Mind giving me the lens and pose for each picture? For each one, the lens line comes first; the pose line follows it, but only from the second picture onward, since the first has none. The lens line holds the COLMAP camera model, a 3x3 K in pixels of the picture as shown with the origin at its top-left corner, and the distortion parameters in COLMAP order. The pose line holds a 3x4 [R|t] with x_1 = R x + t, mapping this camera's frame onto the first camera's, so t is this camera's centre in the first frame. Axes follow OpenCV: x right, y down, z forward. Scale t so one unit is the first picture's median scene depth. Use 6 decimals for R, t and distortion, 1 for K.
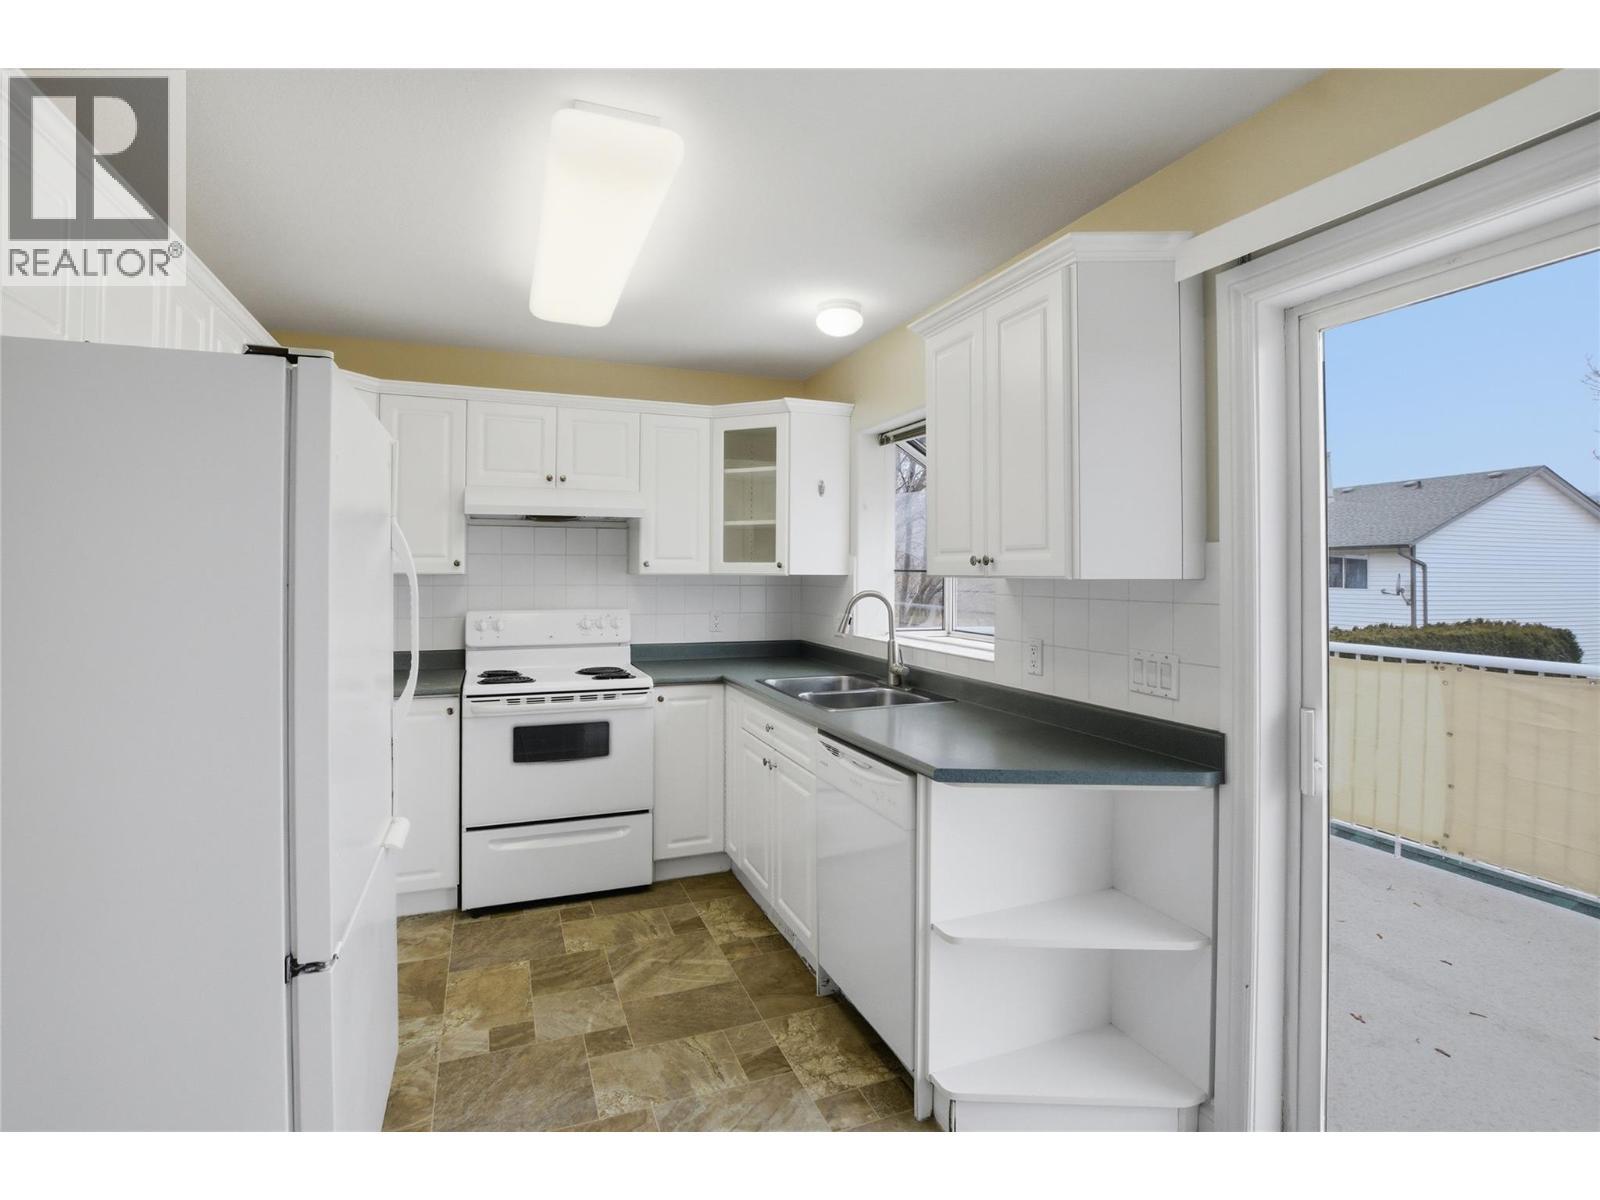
lens RADIAL K [[783.8, 0, 808.6], [0, 783.8, 571.4], [0, 0, 1]] dist [-0.023520, 0.001916]
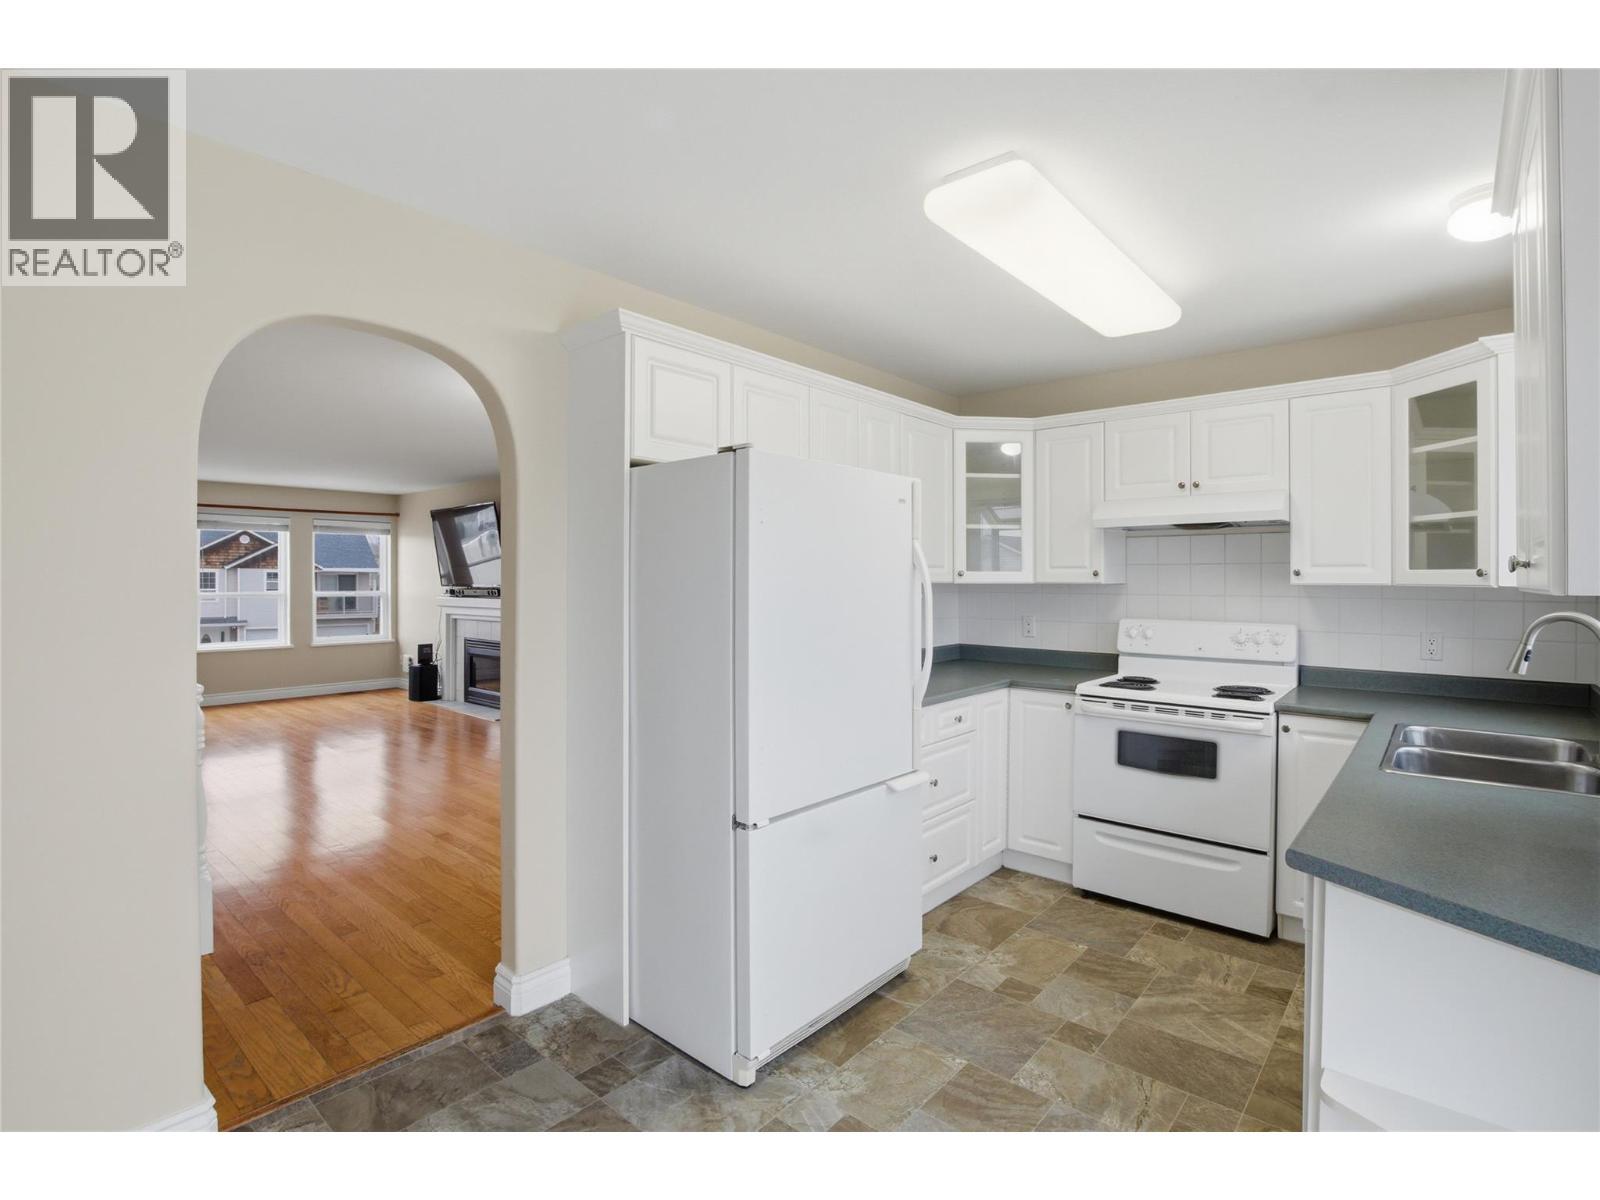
lens RADIAL K [[783.8, 0, 809.6], [0, 783.8, 588.2], [0, 0, 1]] dist [-0.023520, 0.001916]
pose [[0.454113, 0.008589, -0.890903, 0.362221], [-0.000341, 0.999955, 0.009466, -0.000156], [0.890944, -0.003995, 0.454096, 0.158160]]
